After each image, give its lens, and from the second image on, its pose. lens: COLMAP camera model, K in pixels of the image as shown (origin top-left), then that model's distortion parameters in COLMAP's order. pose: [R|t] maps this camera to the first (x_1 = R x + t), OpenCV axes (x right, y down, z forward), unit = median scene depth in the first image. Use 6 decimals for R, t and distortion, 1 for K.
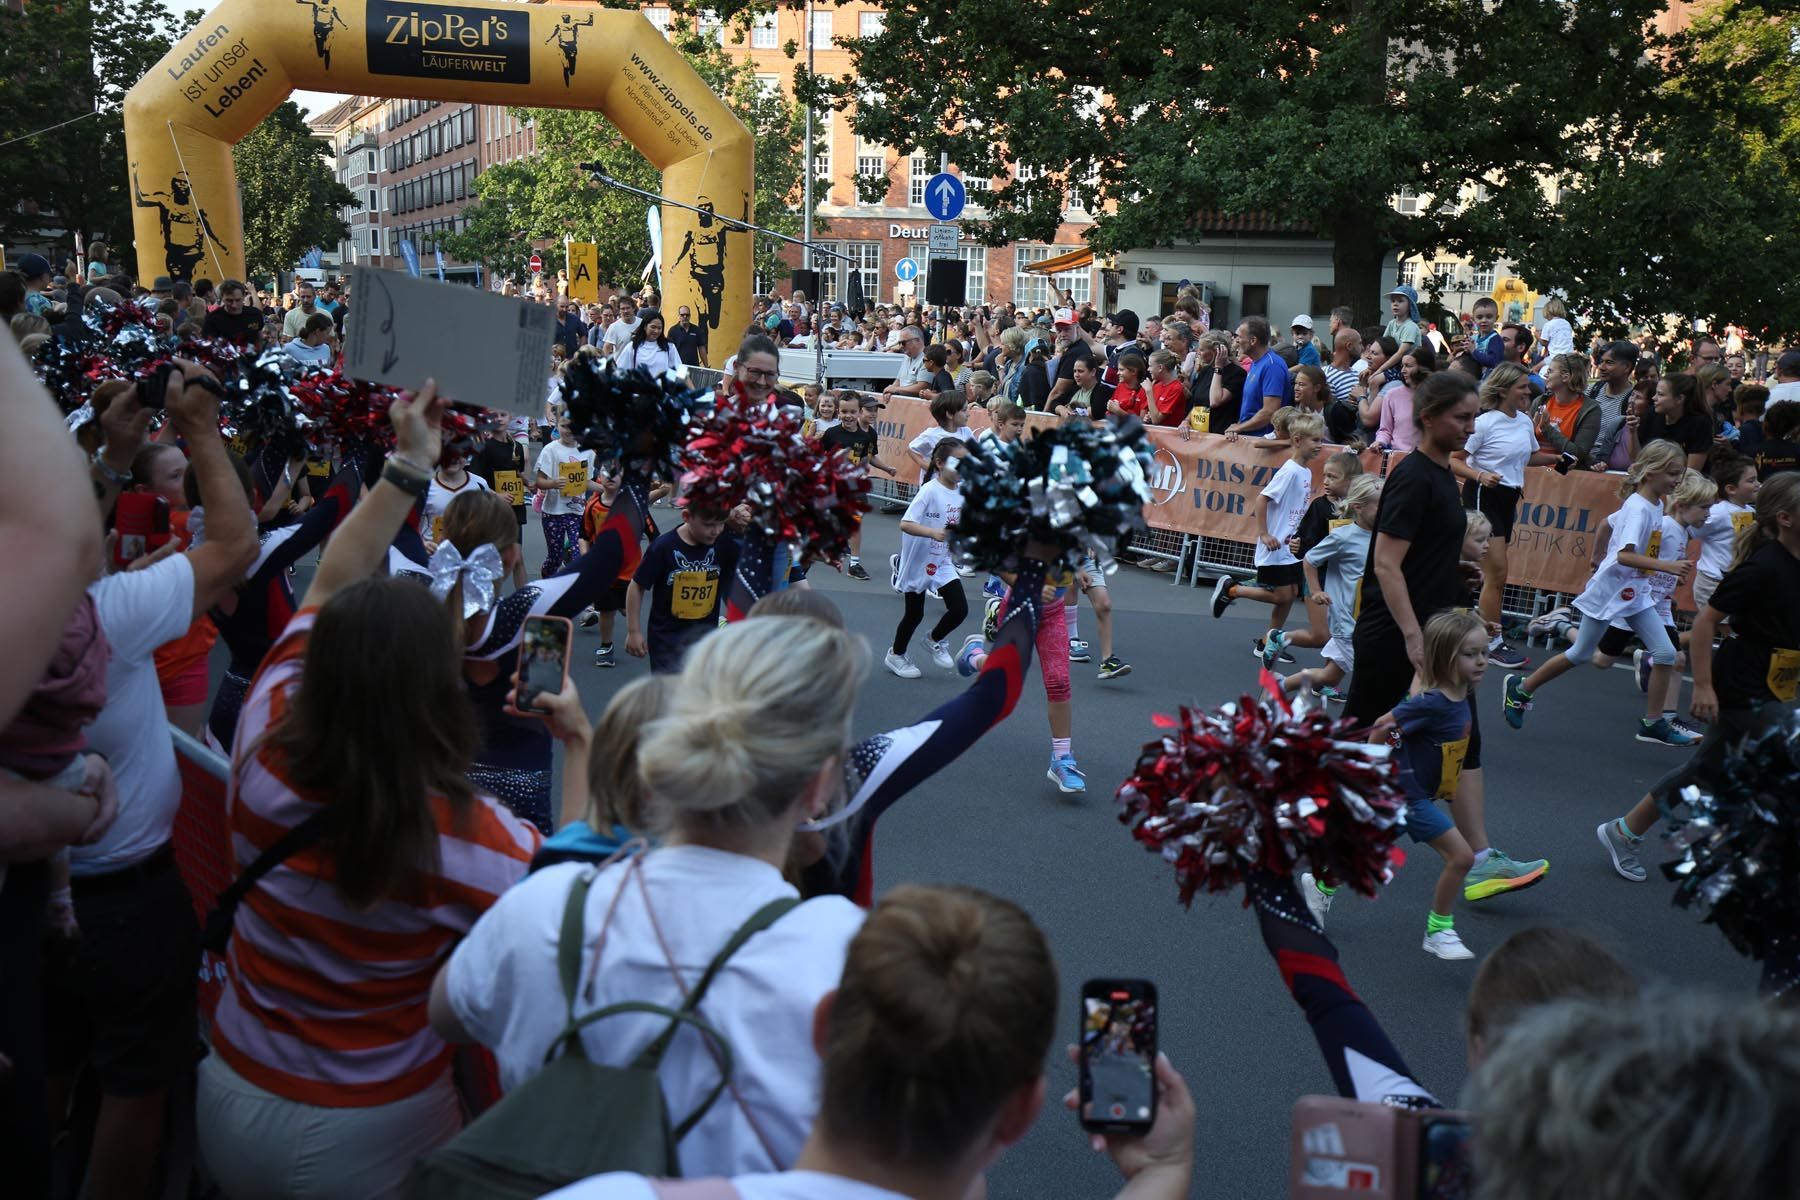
lens RADIAL K [[1662.5, 0, 900.0], [0, 1662.5, 600.0], [0, 0, 1]] dist [0.037173, 0.014283]
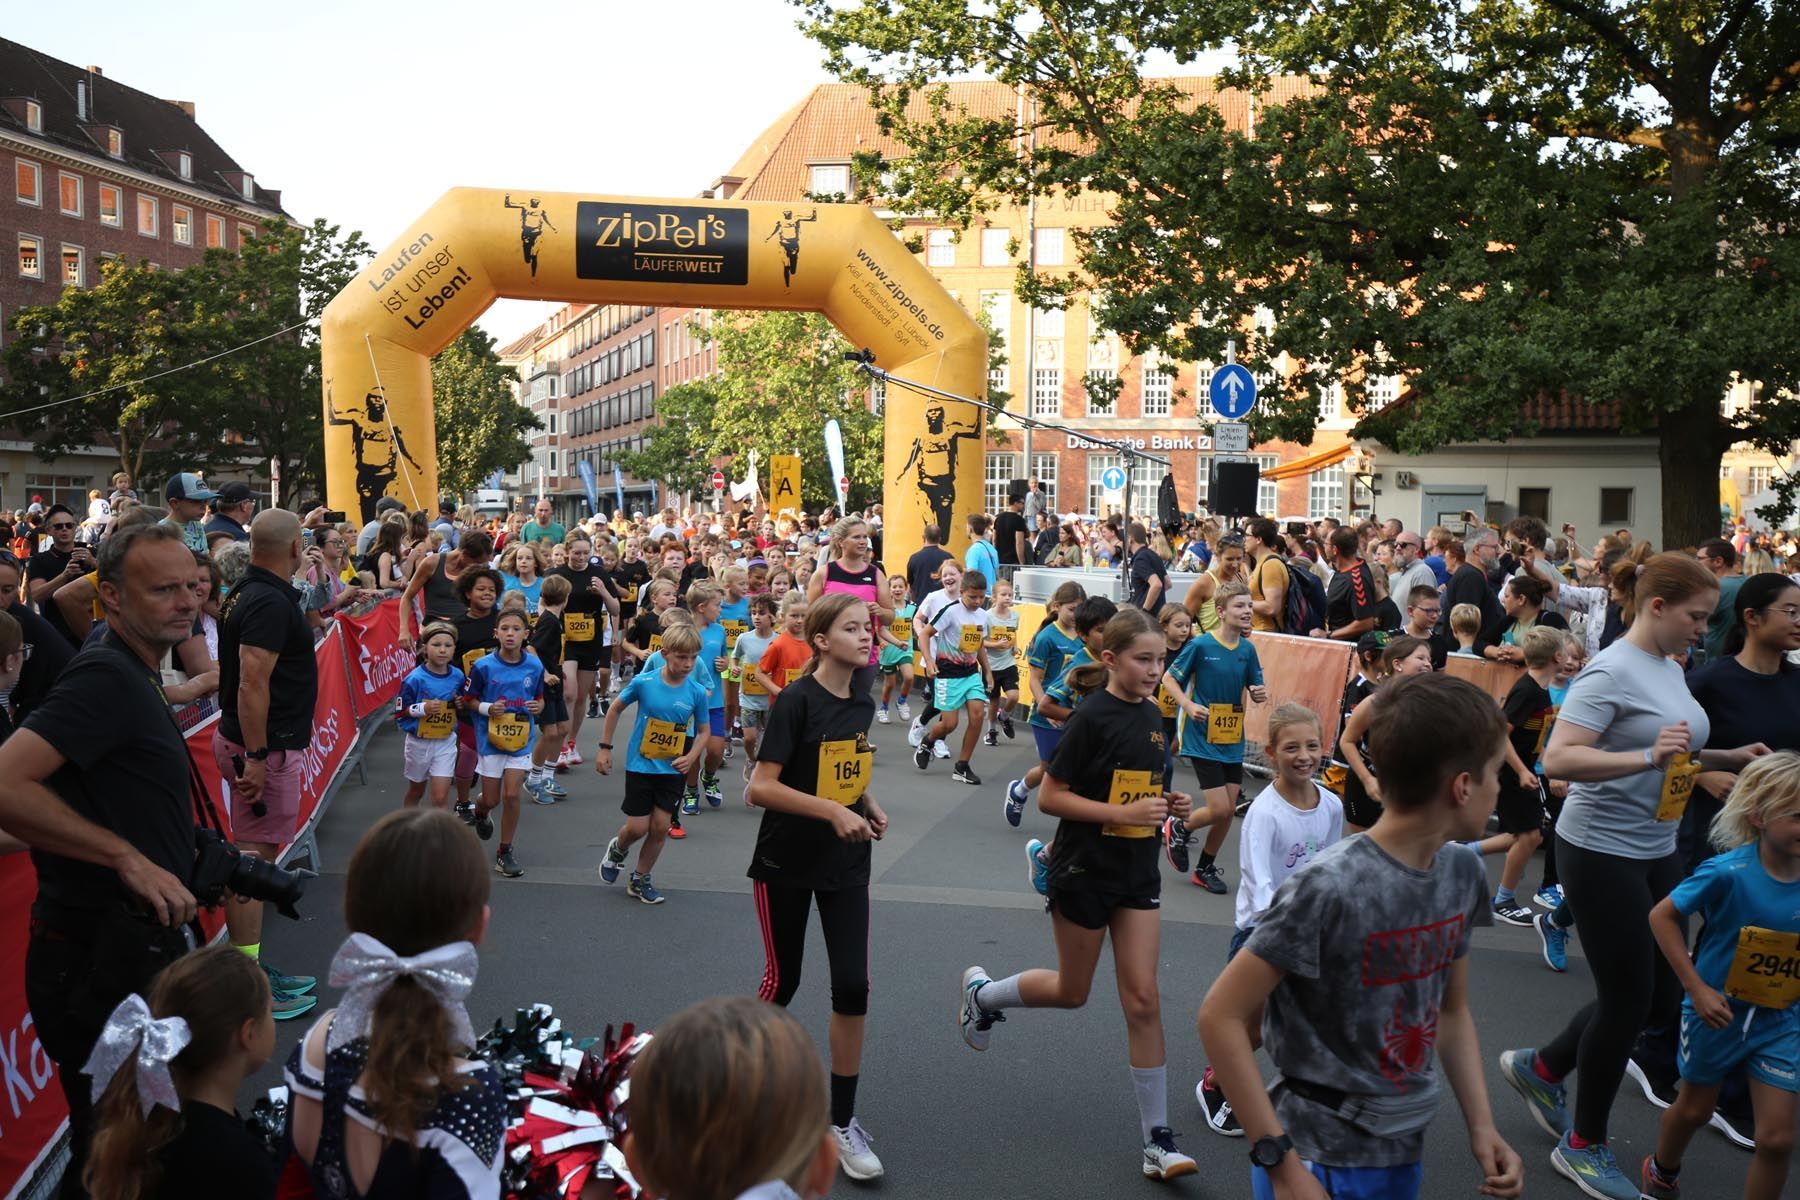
lens RADIAL K [[1662.5, 0, 900.0], [0, 1662.5, 600.0], [0, 0, 1]] dist [0.037173, 0.014283]
pose [[0.995687, -0.009029, -0.092331, -0.040430], [-0.002597, 0.992151, -0.125019, -0.017210], [0.092735, 0.124720, 0.987849, 0.093647]]
